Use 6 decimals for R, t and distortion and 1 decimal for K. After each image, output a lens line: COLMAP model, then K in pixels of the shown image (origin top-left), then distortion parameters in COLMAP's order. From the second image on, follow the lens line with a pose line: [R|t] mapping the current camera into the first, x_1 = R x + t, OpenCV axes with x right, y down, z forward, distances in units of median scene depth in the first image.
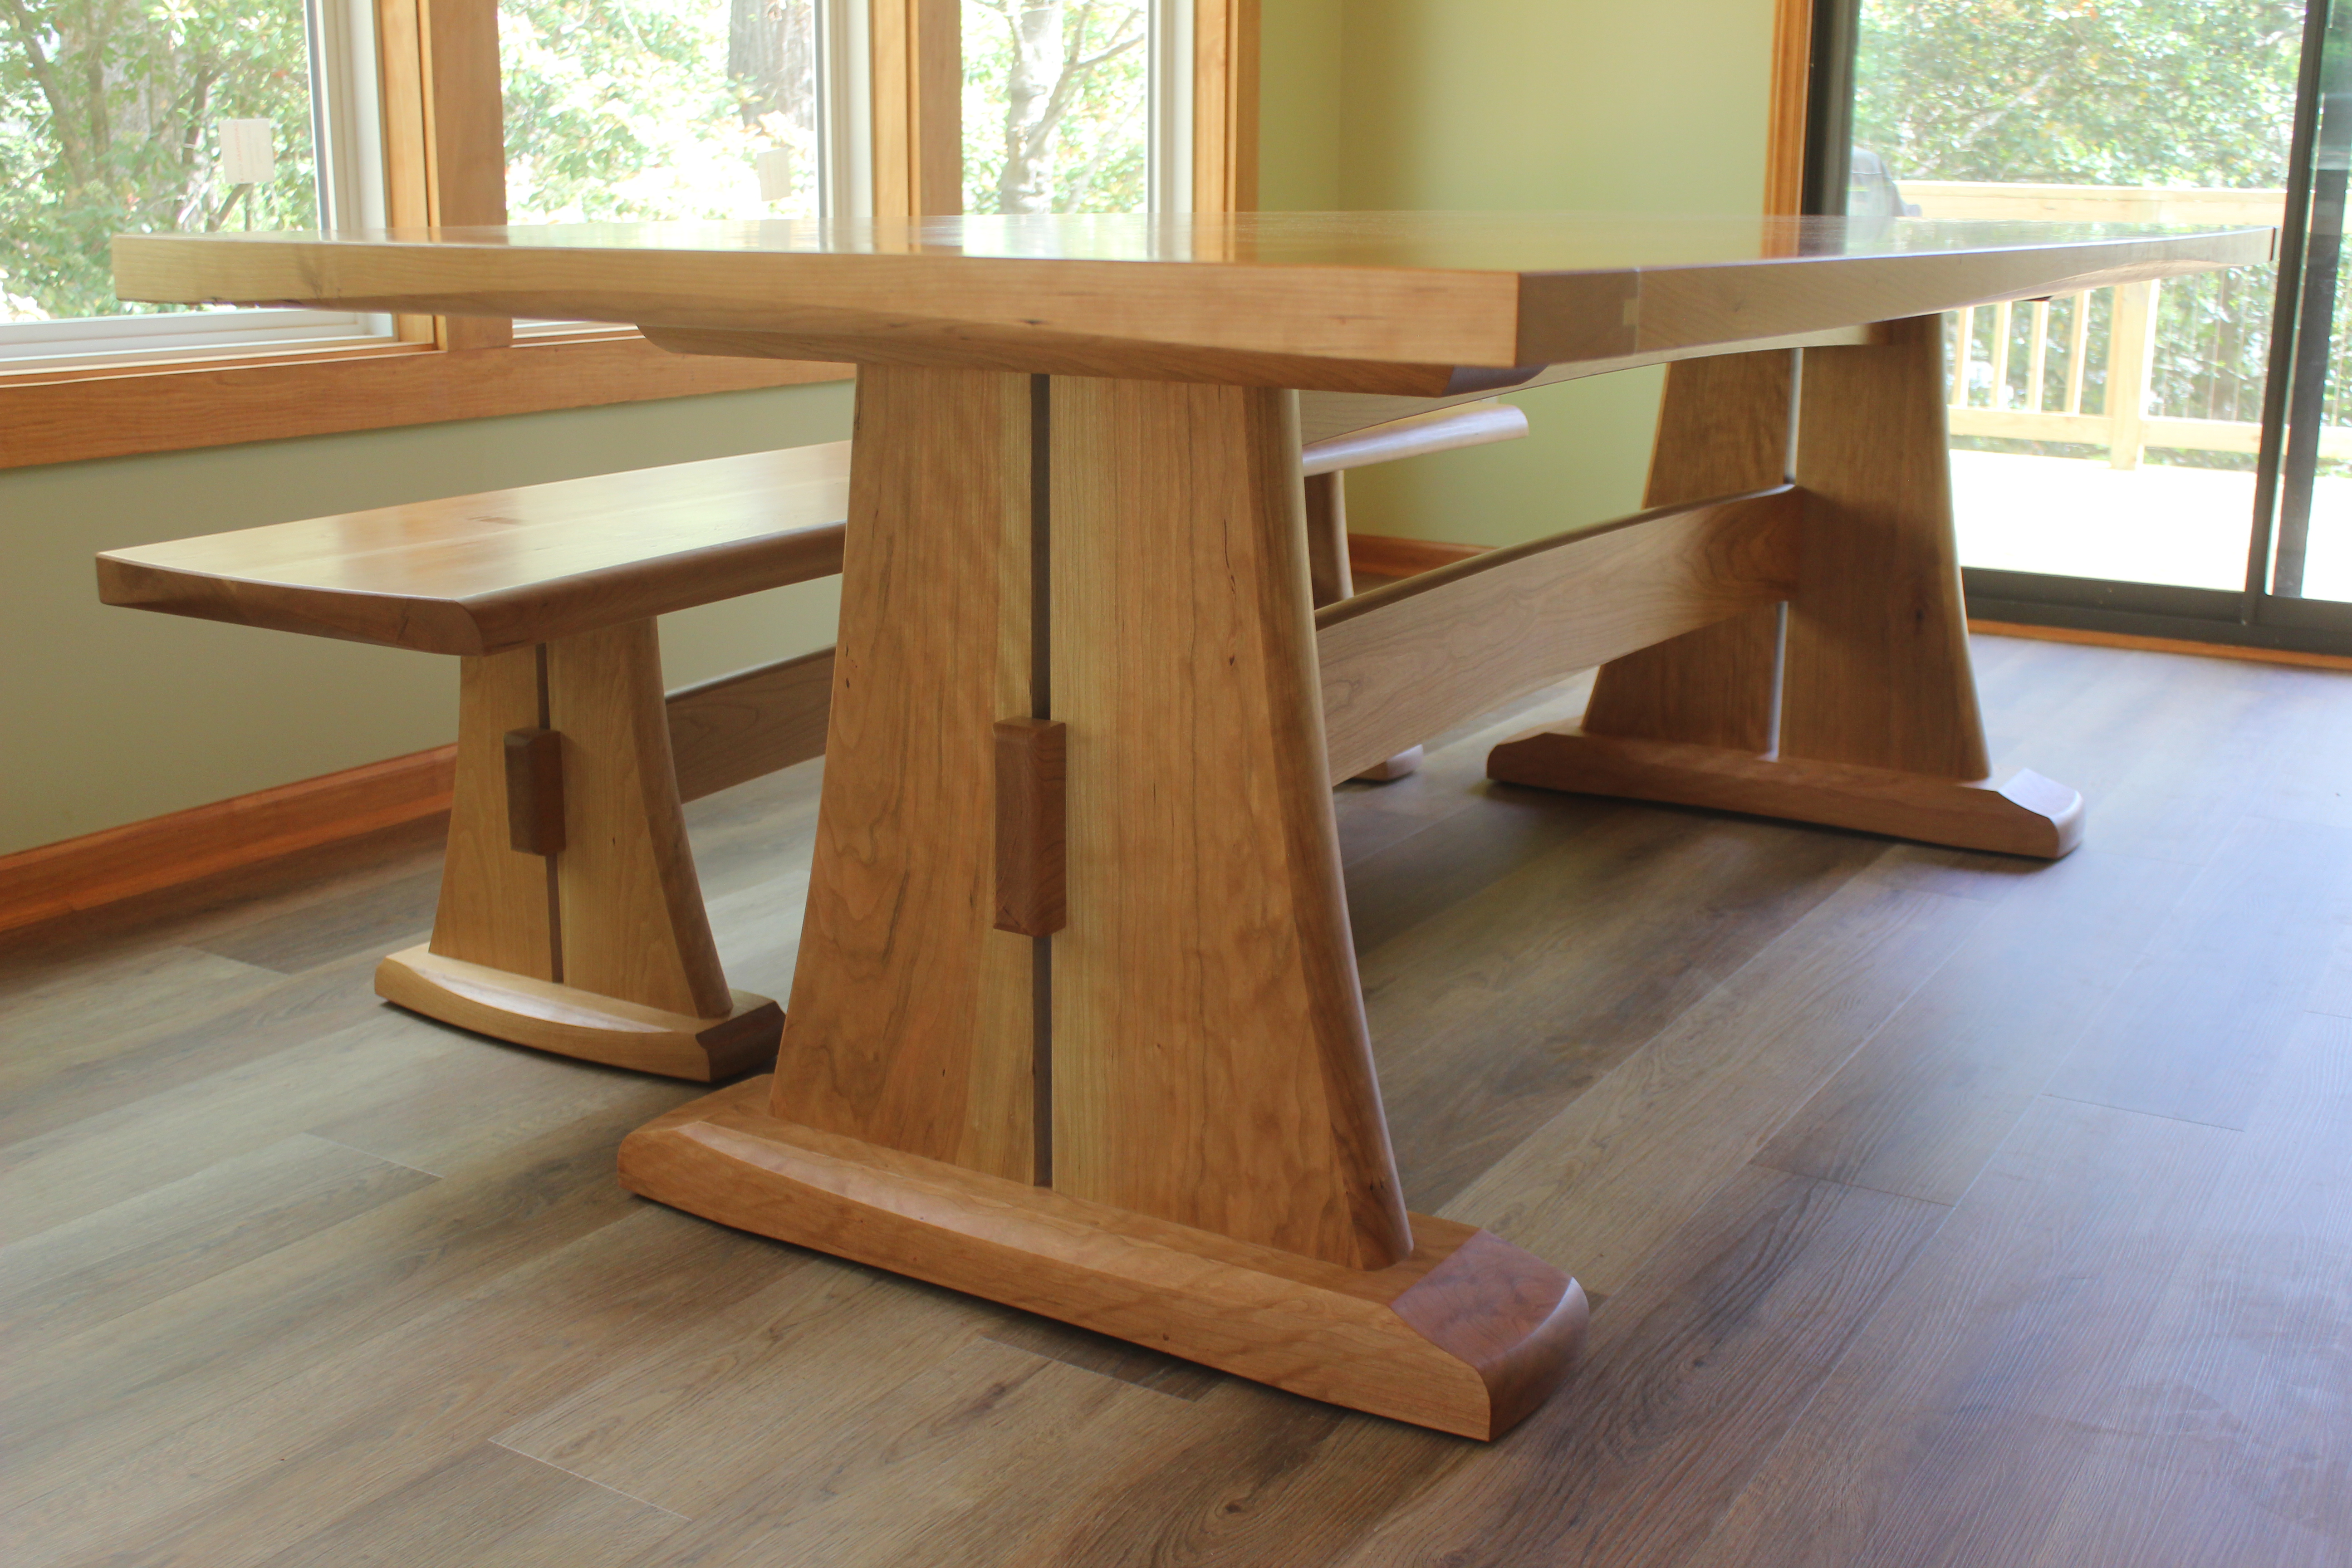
lens RADIAL K [[2444.0, 0, 1182.2], [0, 2444.0, 784.2], [0, 0, 1]] dist [-0.123606, 0.123620]
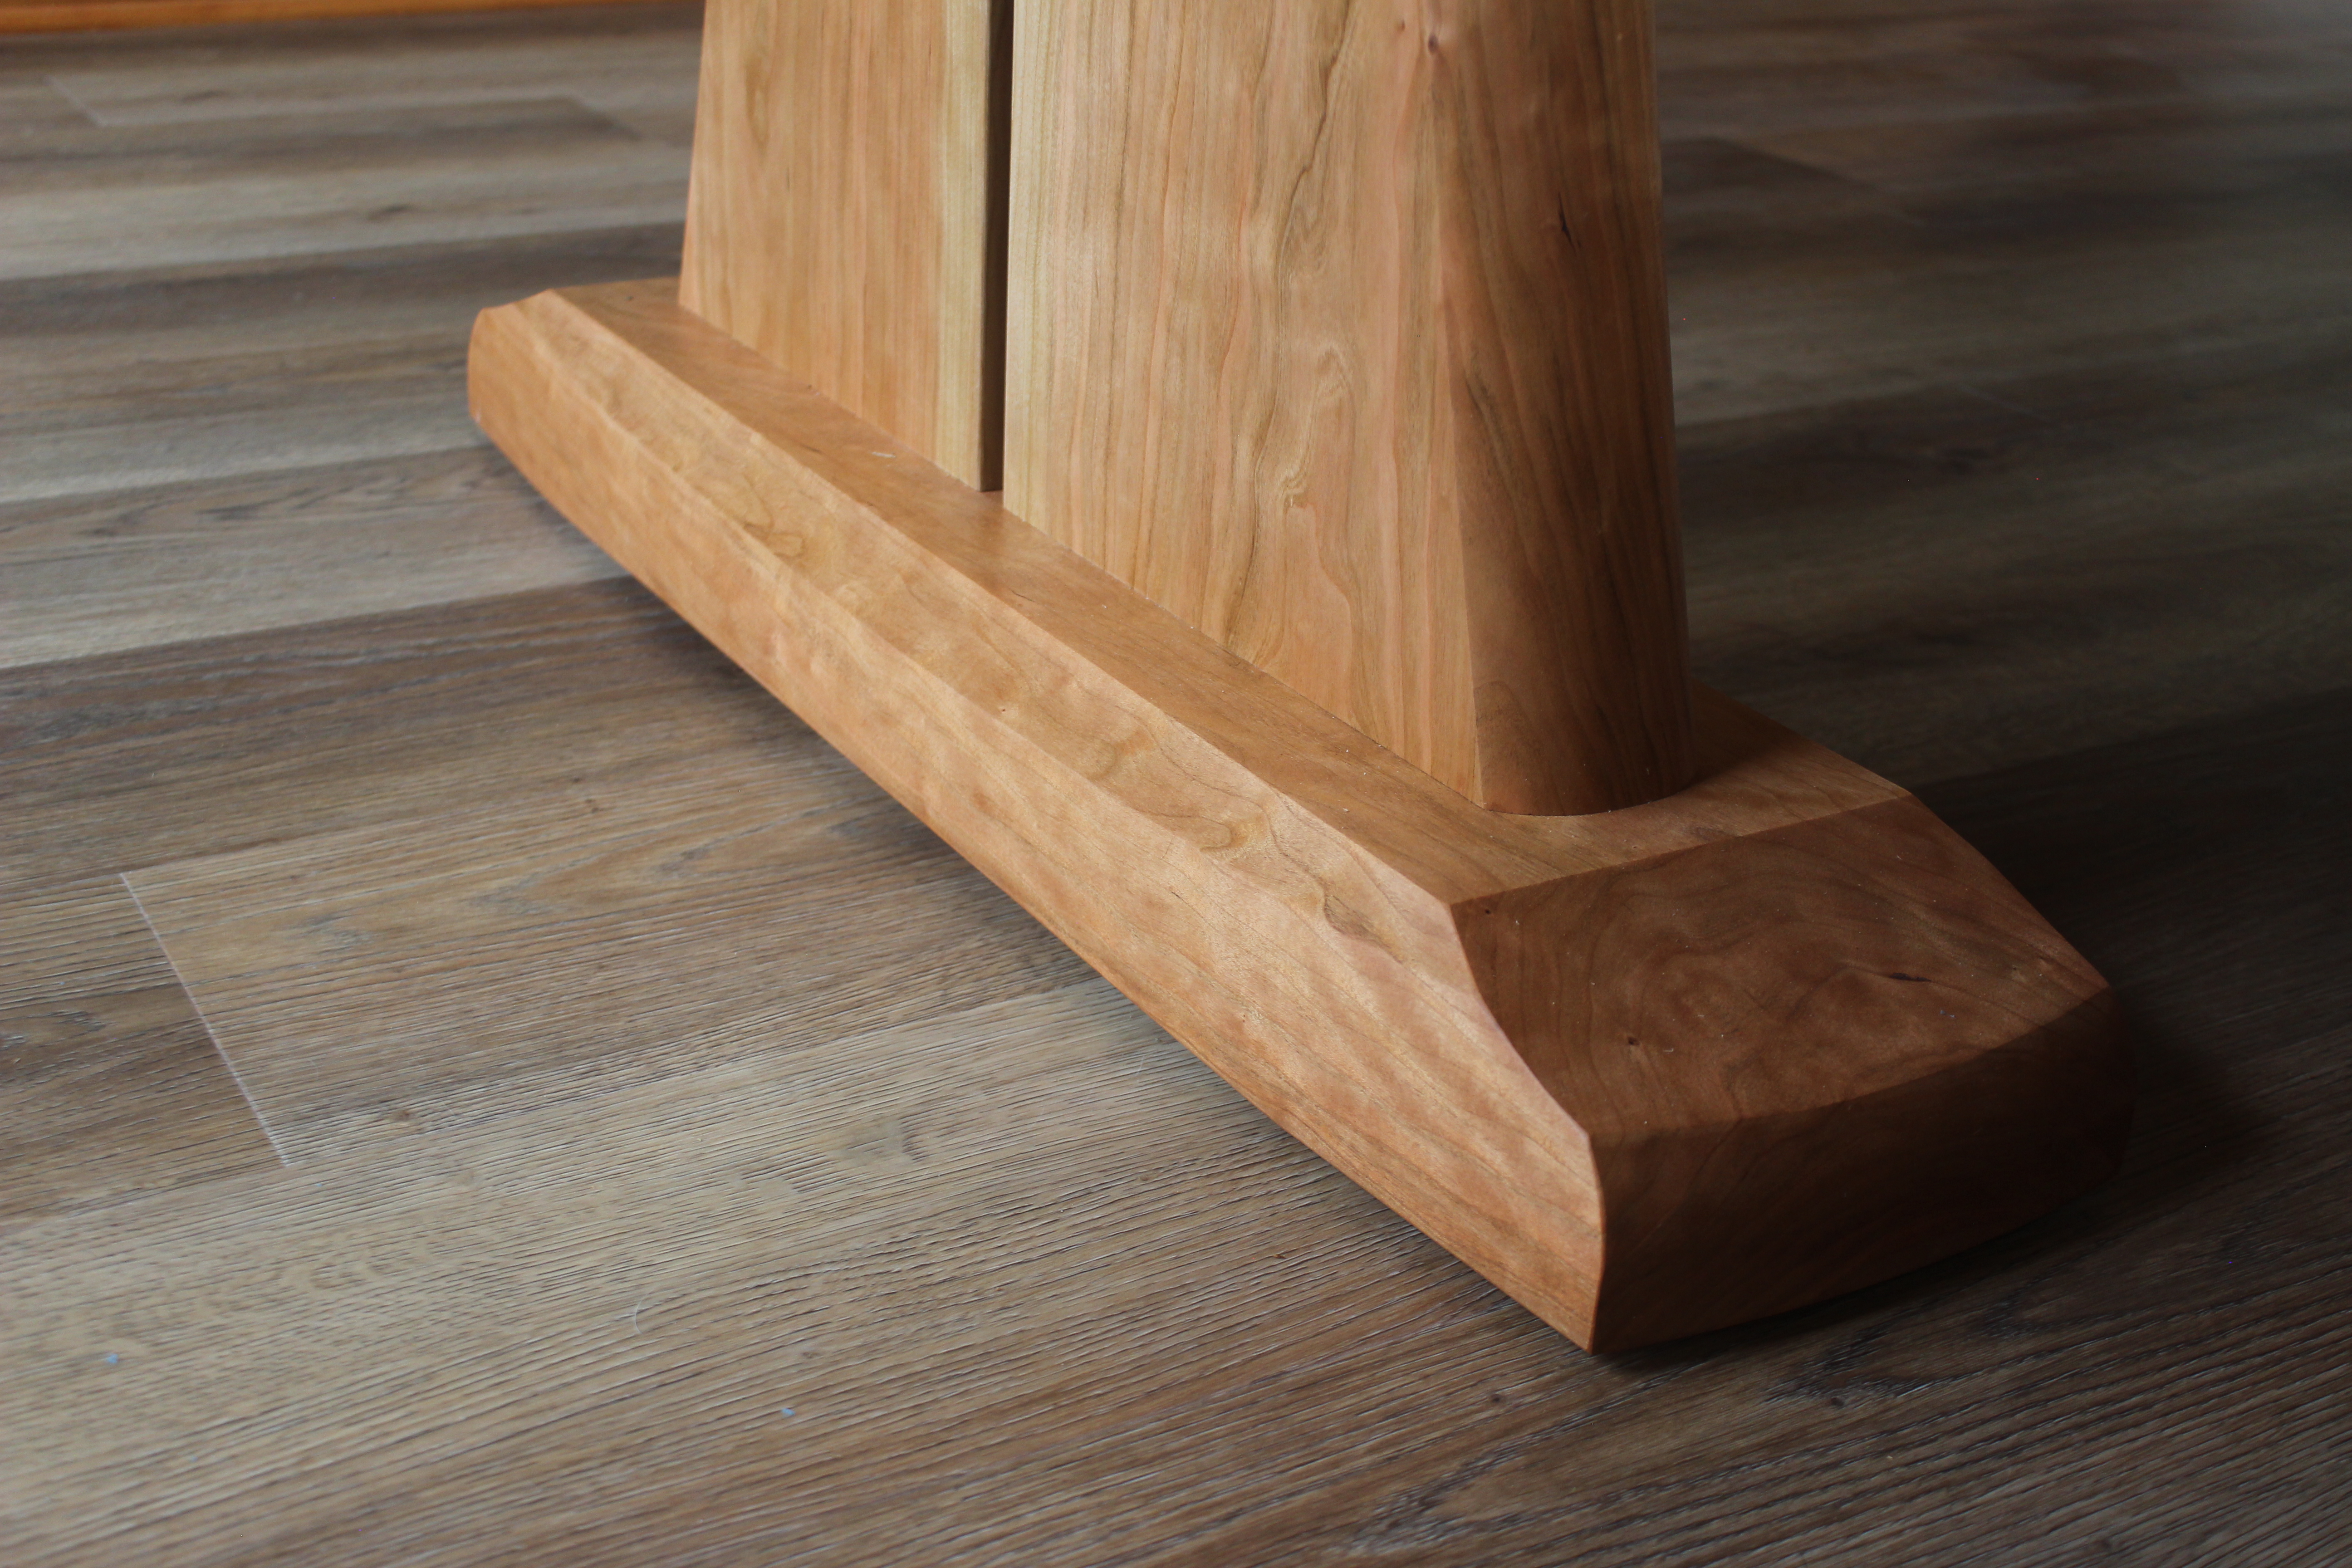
lens RADIAL K [[2899.0, 0, 1176.0], [0, 2899.0, 784.0], [0, 0, 1]] dist [-0.065129, 0.030154]
pose [[-0.882320, -0.232908, 0.408980, 0.181608], [0.062125, 0.803732, 0.591739, -0.271989], [-0.466532, 0.547511, -0.694680, 2.022460]]
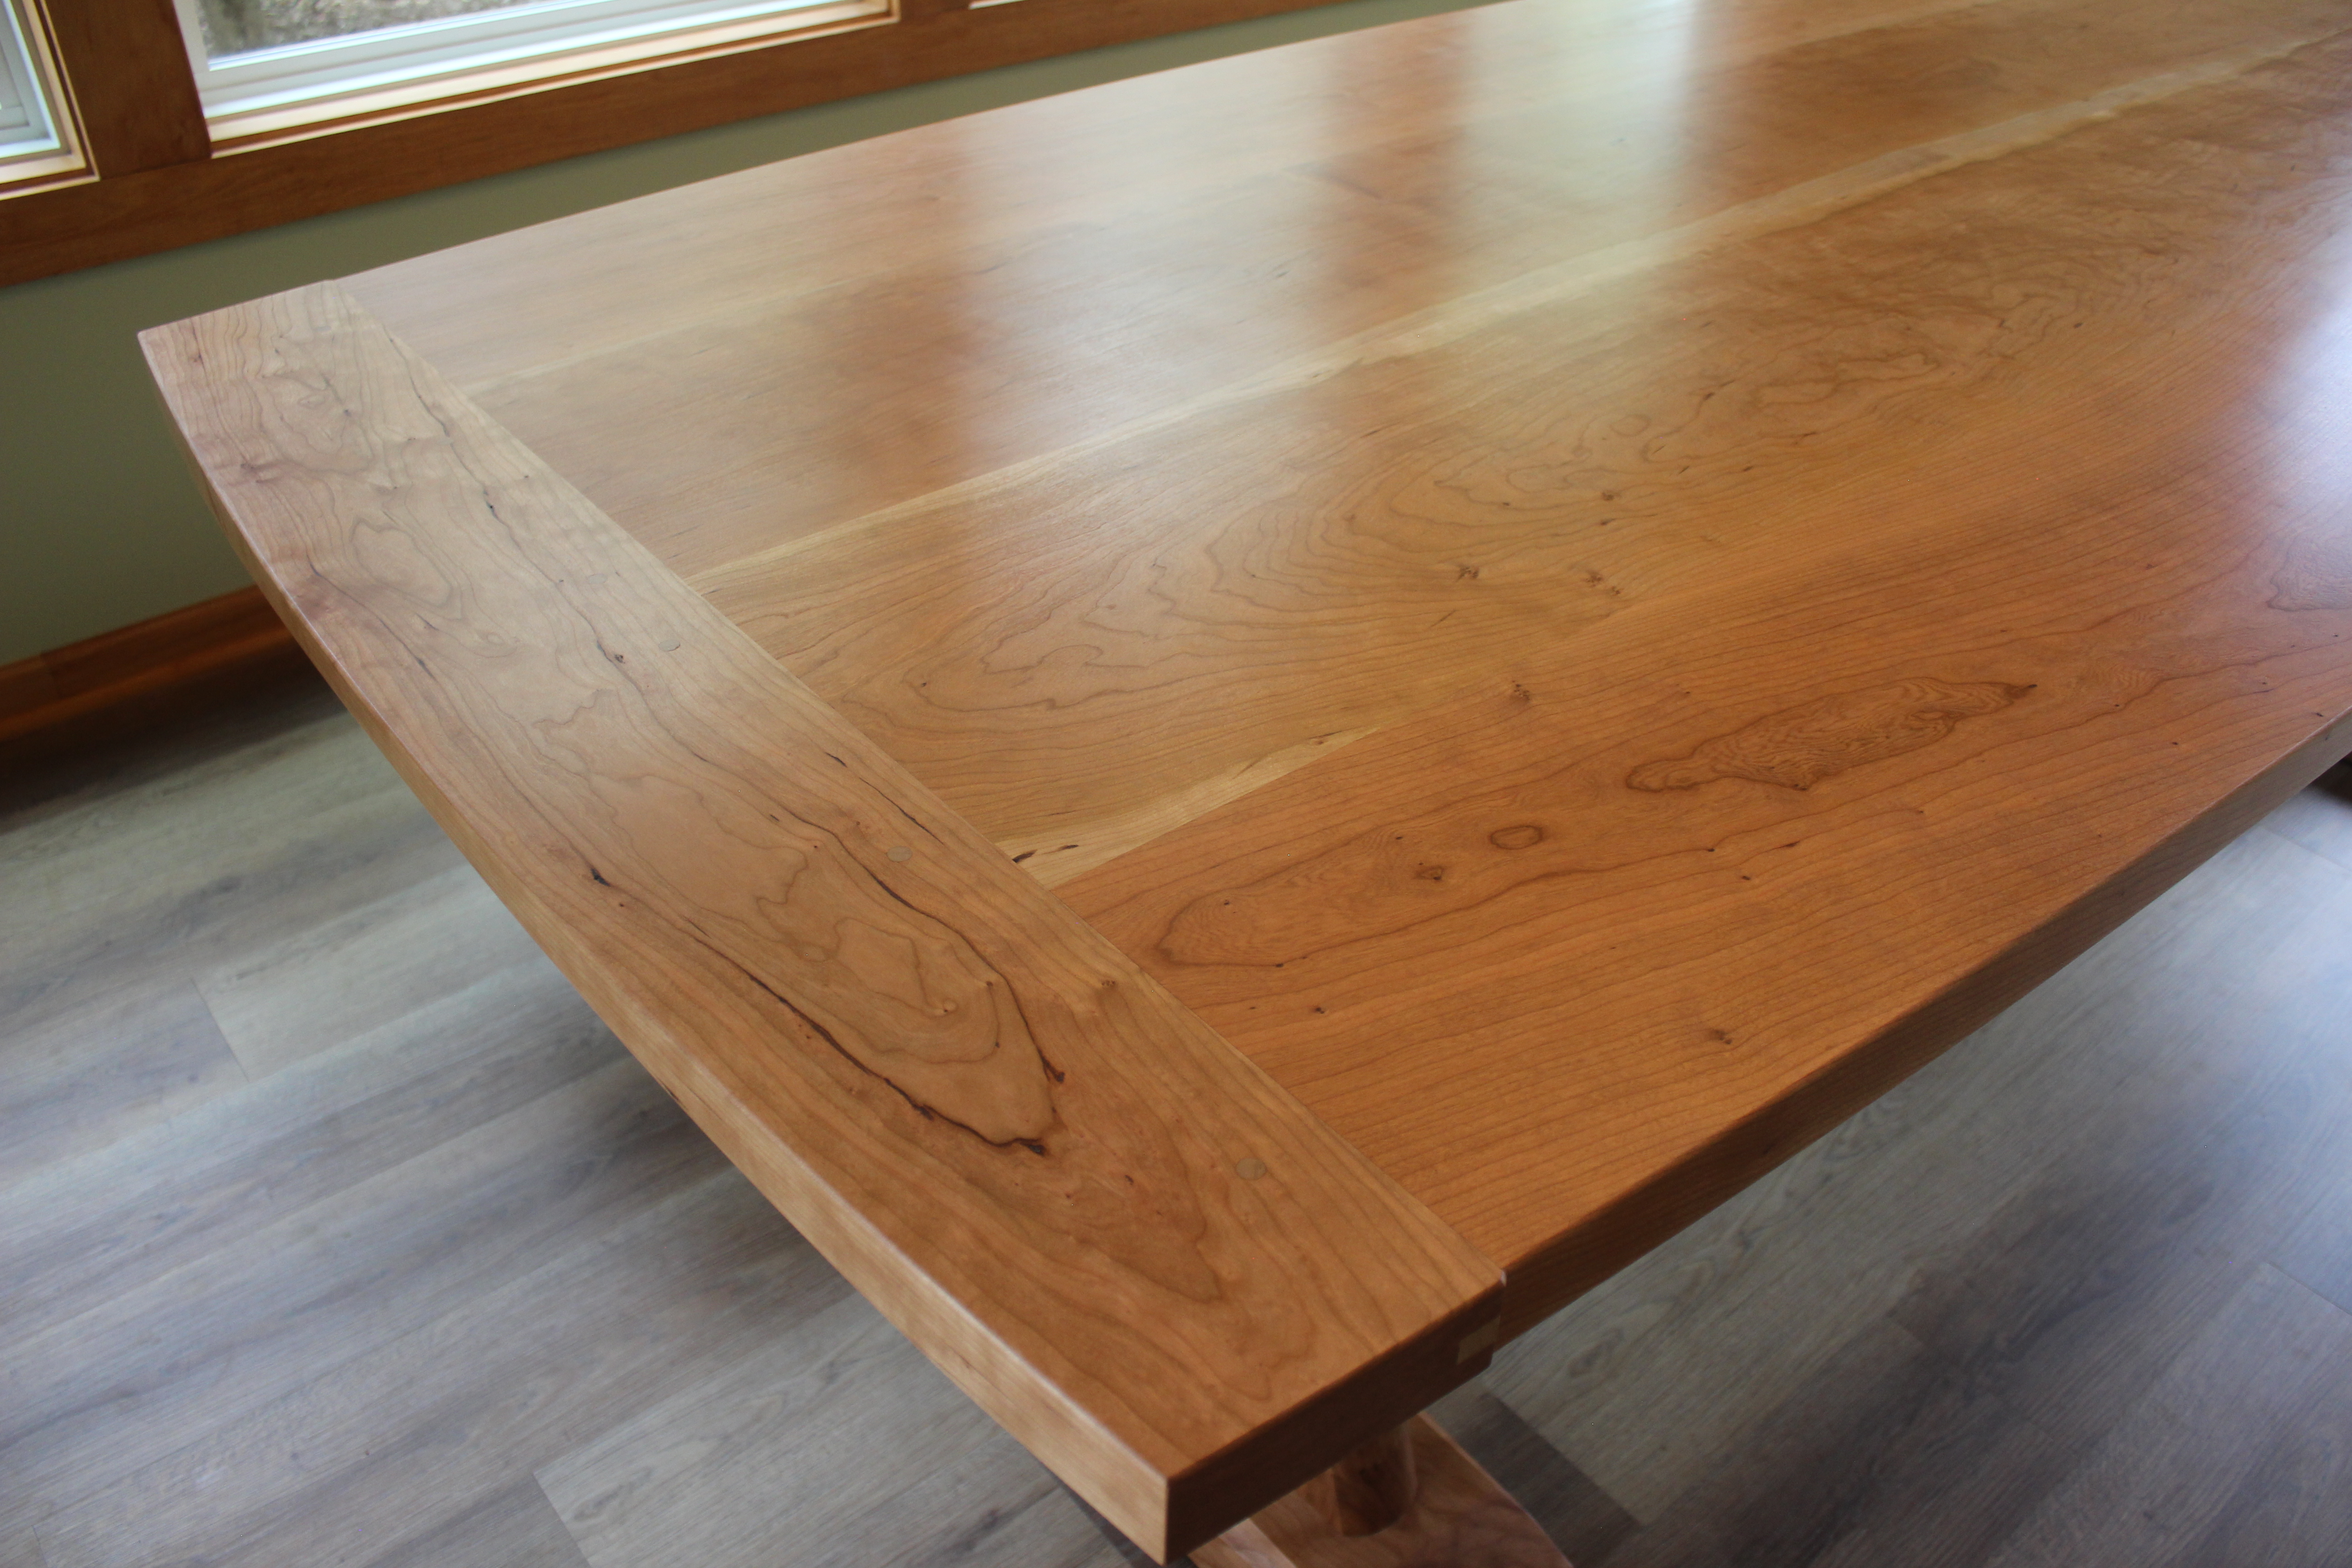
lens RADIAL K [[1912.7, 0, 1176.0], [0, 1912.7, 784.0], [0, 0, 1]] dist [-0.165795, 0.138048]
pose [[0.944159, 0.198149, -0.263252, 0.127606], [-0.086657, 0.920169, 0.381810, -0.306188], [0.317892, -0.337676, 0.885957, 0.355744]]
